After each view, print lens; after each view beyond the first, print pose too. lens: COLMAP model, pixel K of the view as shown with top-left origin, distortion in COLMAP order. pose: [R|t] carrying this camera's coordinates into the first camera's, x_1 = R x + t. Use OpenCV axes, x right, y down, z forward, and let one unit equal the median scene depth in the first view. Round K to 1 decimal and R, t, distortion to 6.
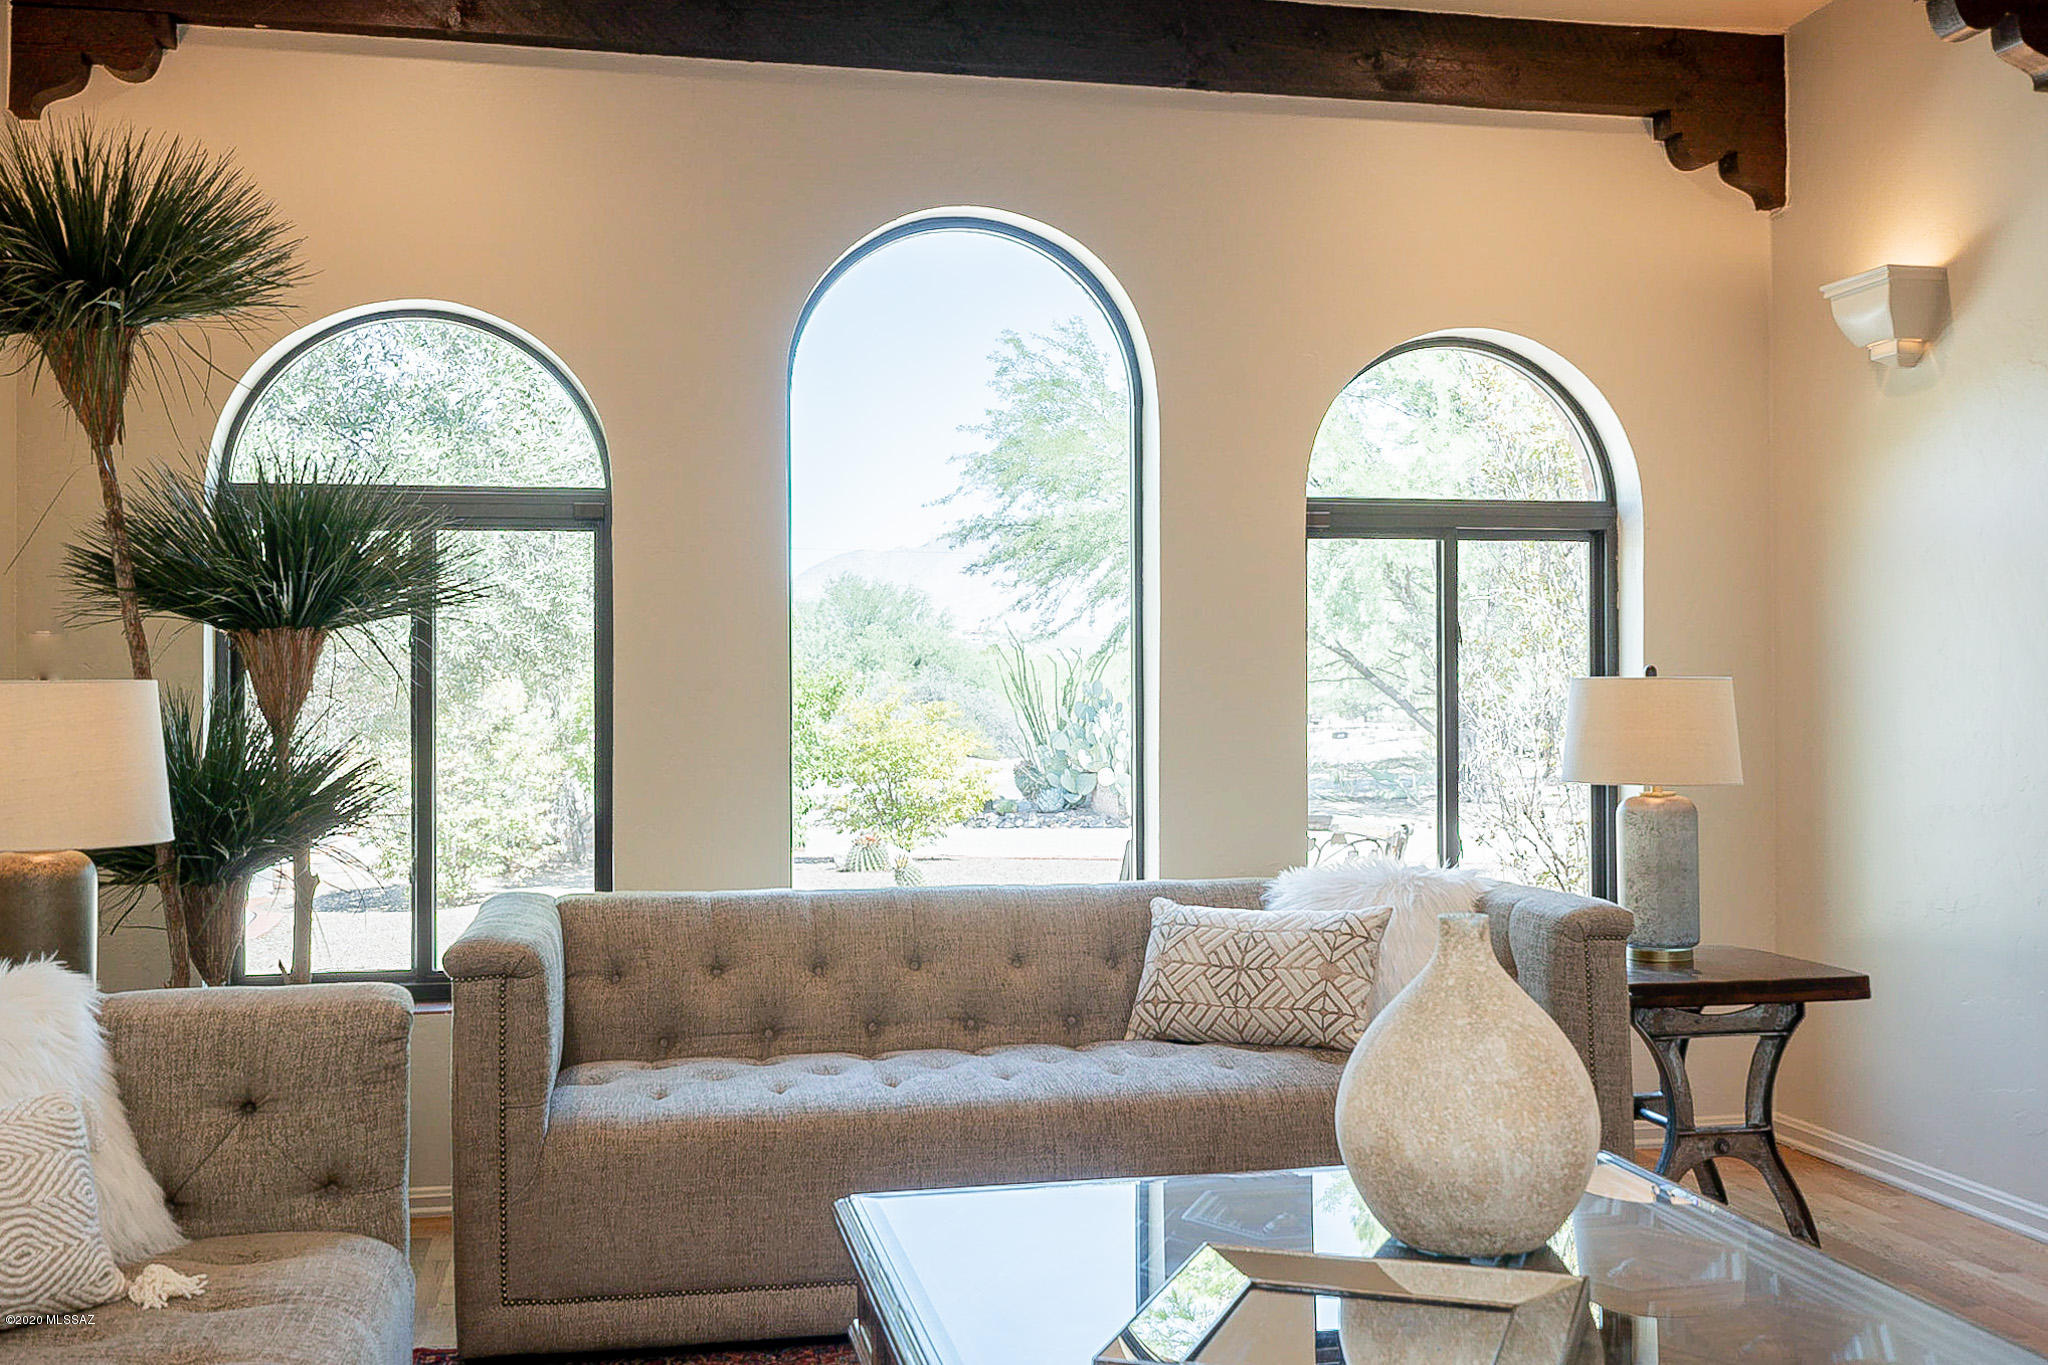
lens RADIAL K [[2061.6, 0, 1021.4], [0, 2061.6, 662.8], [0, 0, 1]] dist [0.003668, -0.007381]
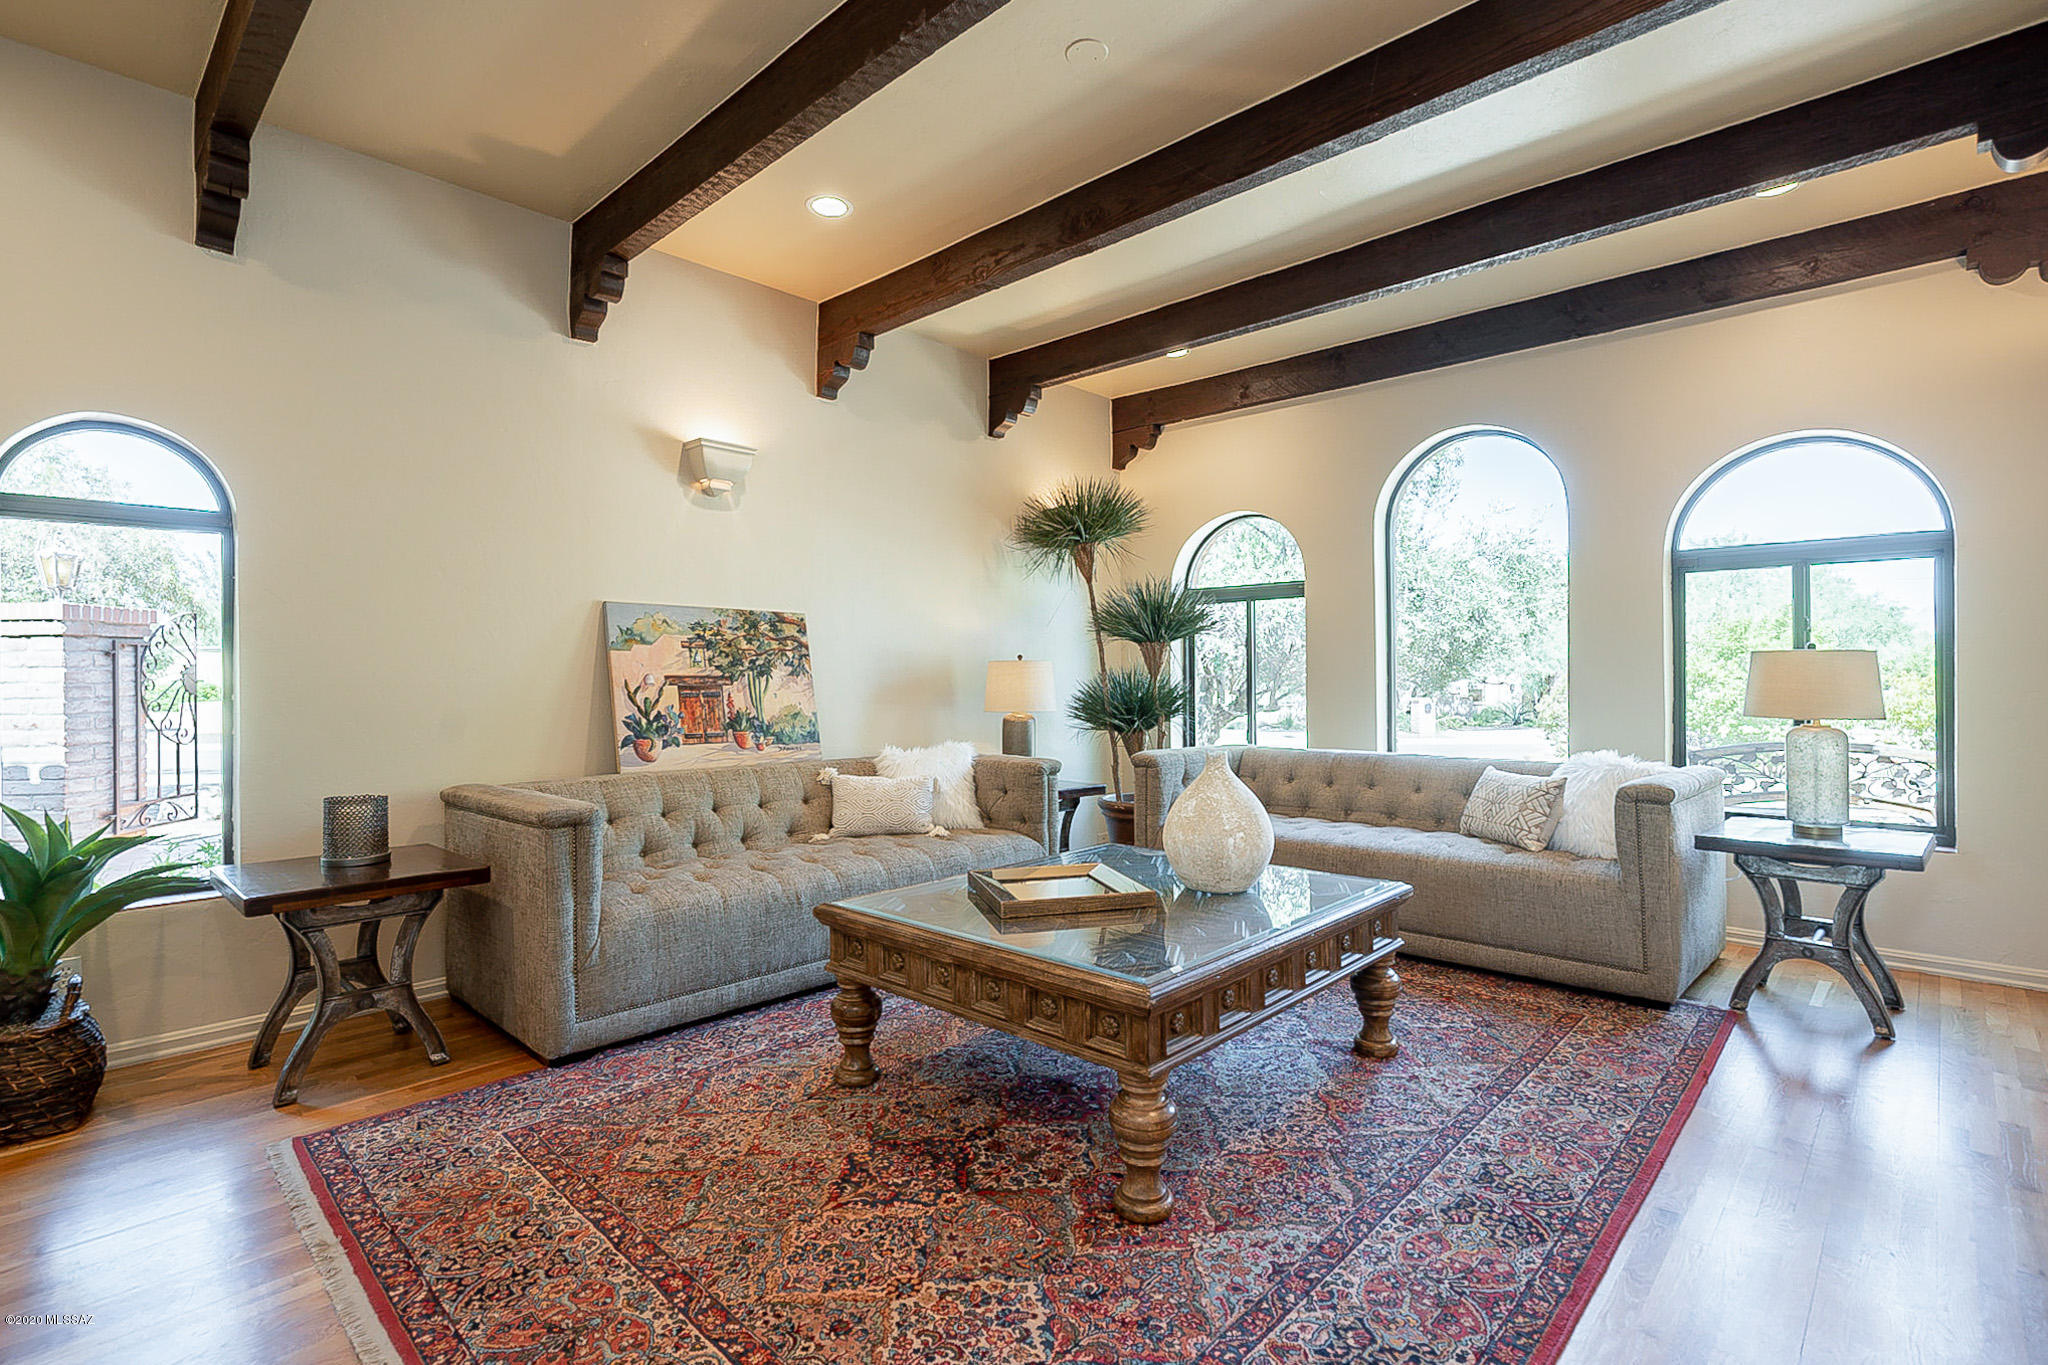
lens RADIAL K [[957.9, 0, 1034.1], [0, 957.9, 674.0], [0, 0, 1]] dist [0.002043, 0.000259]
pose [[0.576771, -0.000362, -0.816906, 0.530319], [0.012978, 0.999878, 0.008720, 0.010693], [0.816803, -0.015631, 0.576706, 0.102796]]
